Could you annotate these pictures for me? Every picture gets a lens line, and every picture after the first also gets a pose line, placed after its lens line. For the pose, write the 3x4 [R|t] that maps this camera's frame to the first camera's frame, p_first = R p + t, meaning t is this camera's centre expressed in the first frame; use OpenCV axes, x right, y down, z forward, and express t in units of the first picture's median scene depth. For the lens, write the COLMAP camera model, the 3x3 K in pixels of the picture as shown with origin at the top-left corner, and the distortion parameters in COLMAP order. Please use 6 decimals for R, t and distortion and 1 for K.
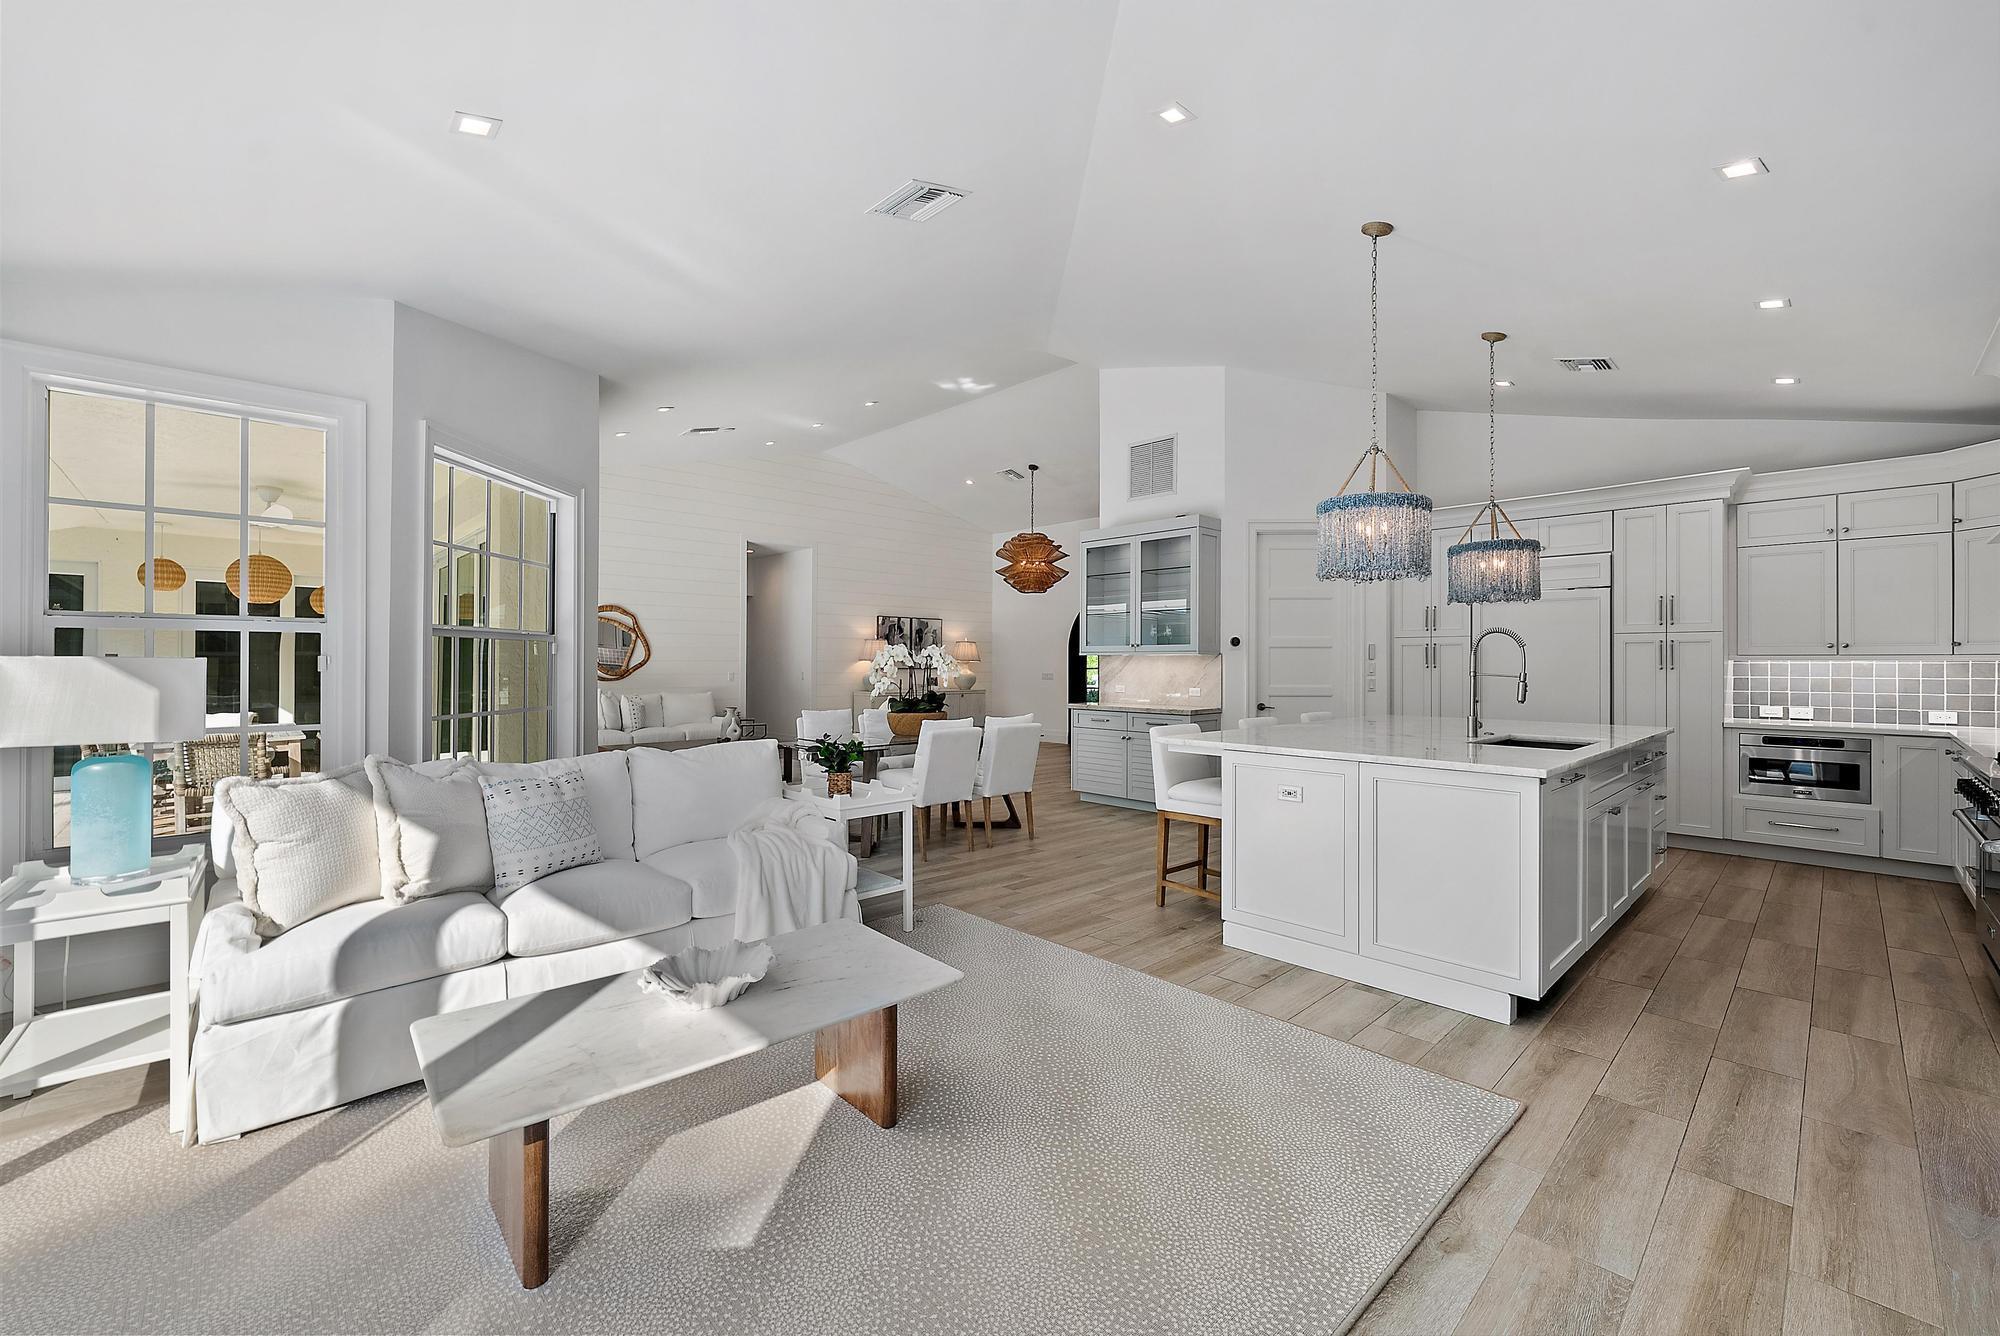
lens RADIAL K [[822.1, 0, 999.4], [0, 822.1, 665.0], [0, 0, 1]] dist [0.002709, -0.000628]
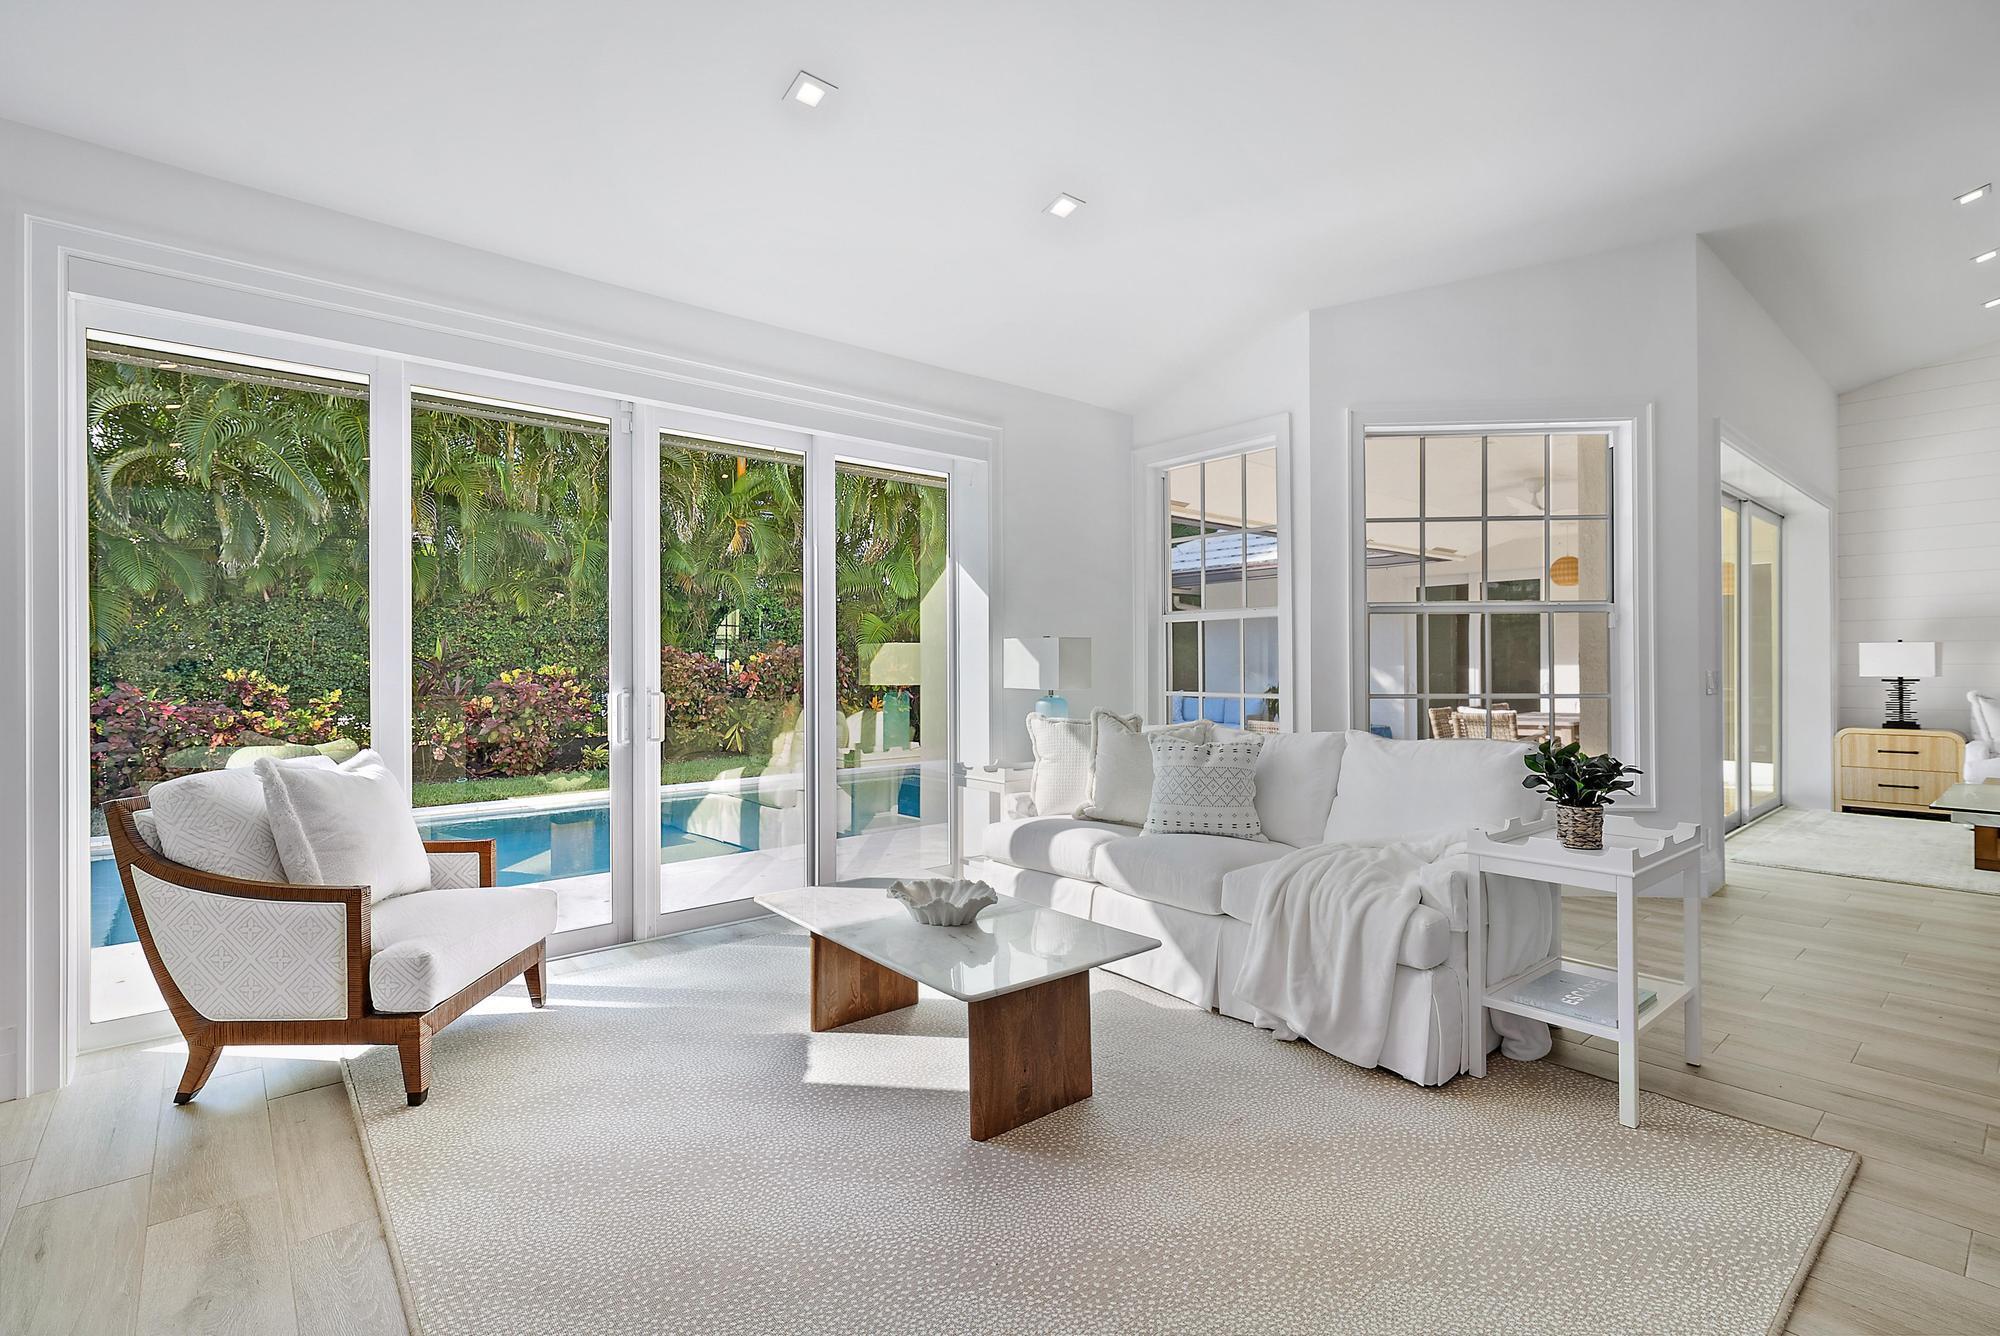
lens RADIAL K [[920.0, 0, 993.0], [0, 920.0, 666.0], [0, 0, 1]] dist [0.000447, -0.002290]
pose [[-0.054500, 0.000022, -0.998514, 0.270888], [0.001865, 0.999998, -0.000080, 0.016657], [0.998512, -0.001867, -0.054500, 0.343398]]
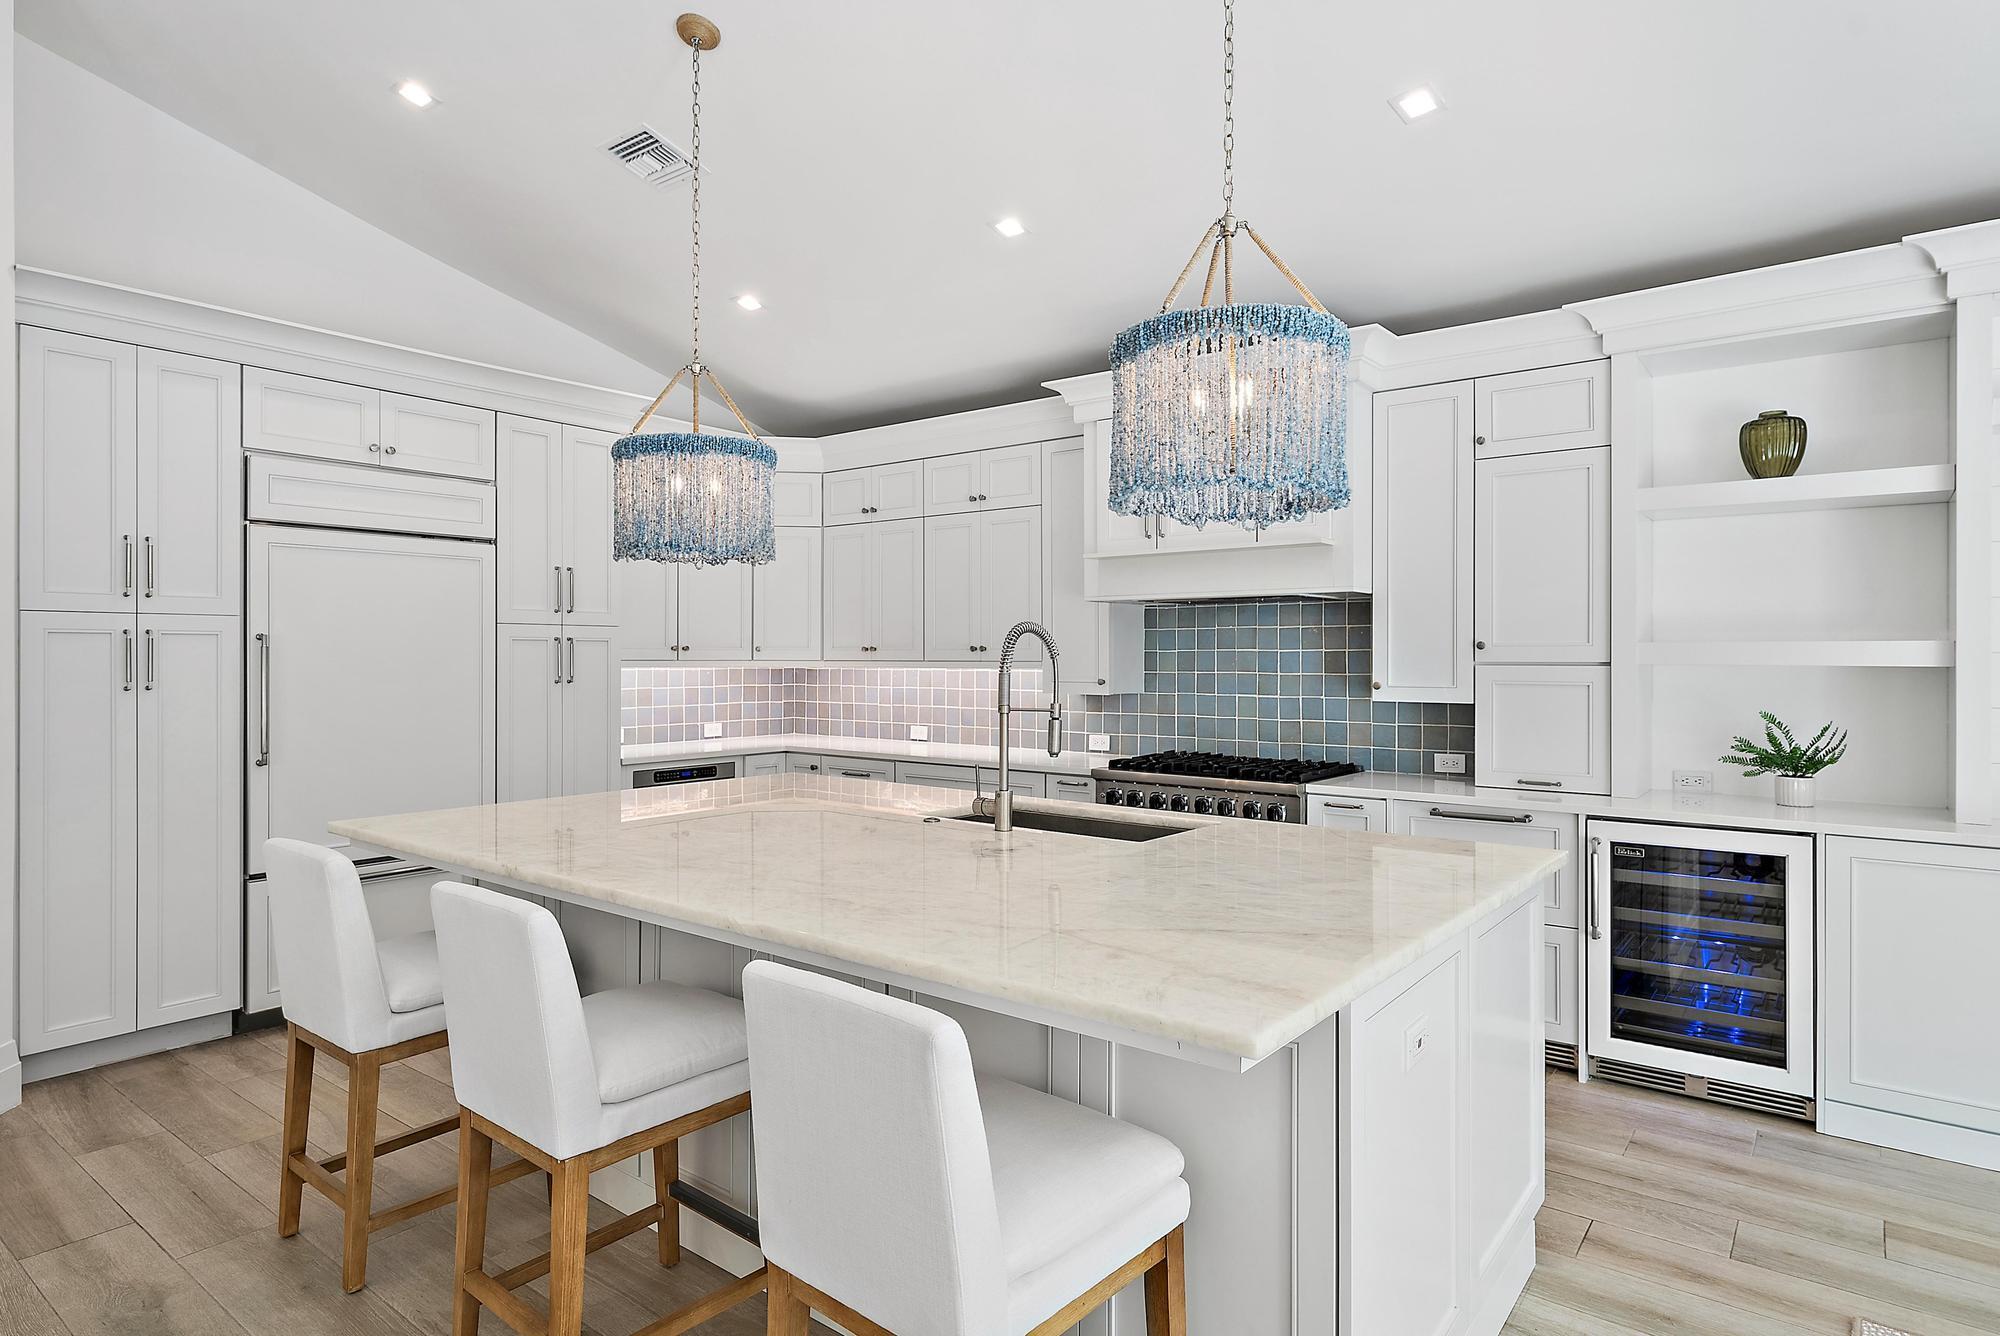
lens RADIAL K [[1105.5, 0, 1031.4], [0, 1105.5, 662.2], [0, 0, 1]] dist [0.003475, -0.000119]
pose [[-0.149886, -0.004853, 0.988691, -0.064328], [-0.000886, 0.999988, 0.004774, -0.011410], [-0.988703, -0.000160, -0.149888, 0.615663]]
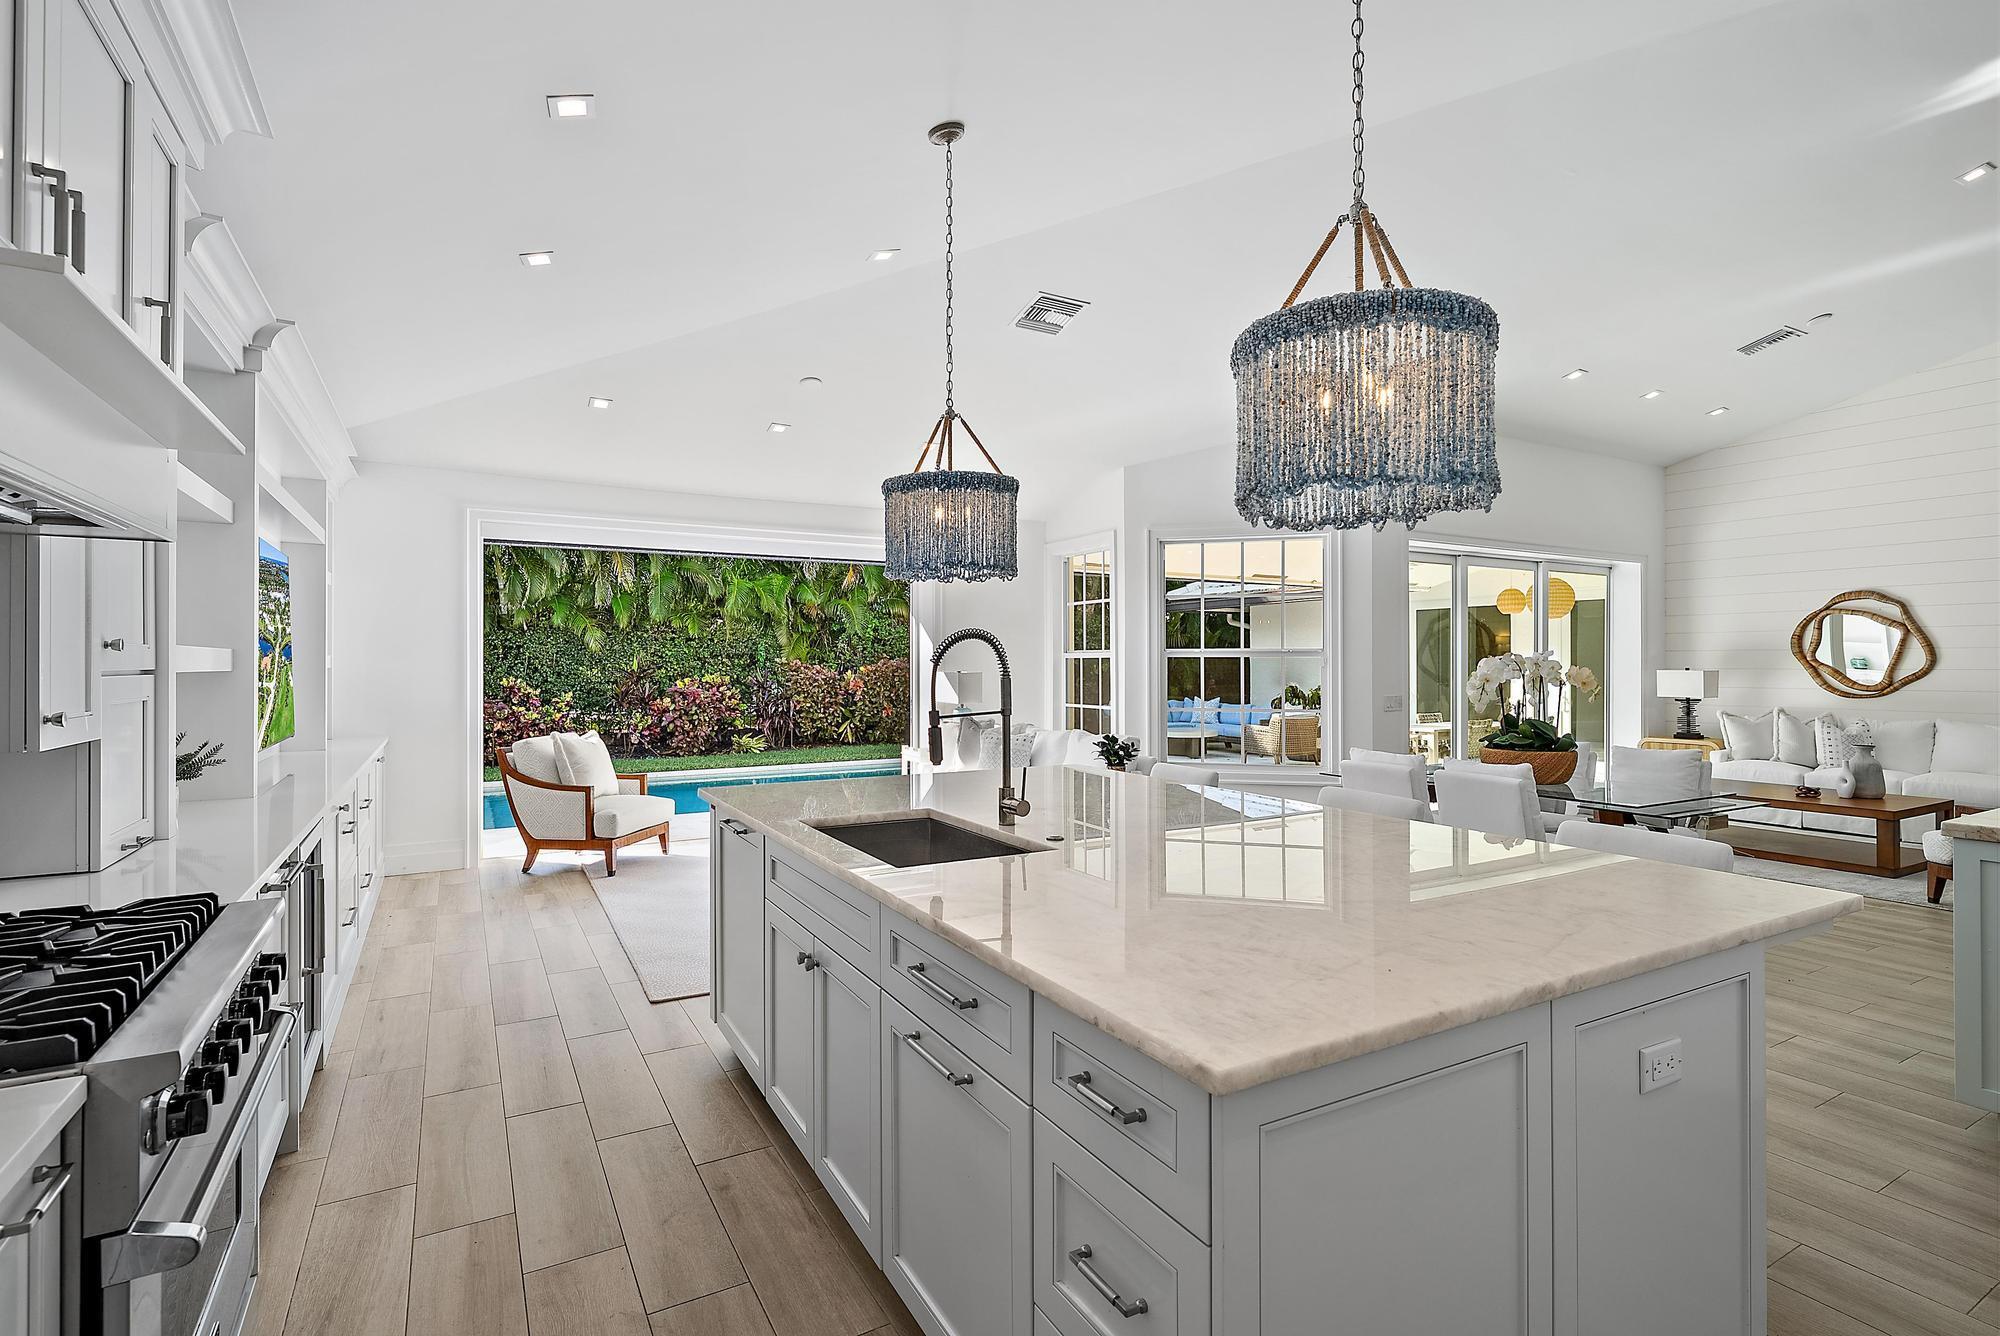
lens RADIAL K [[948.8, 0, 985.6], [0, 948.8, 662.3], [0, 0, 1]] dist [-0.008858, -0.000604]
pose [[-0.249780, -0.002023, -0.968300, 0.682550], [-0.001880, 0.999997, -0.001604, -0.012140], [0.968301, 0.001420, -0.249783, 0.649470]]
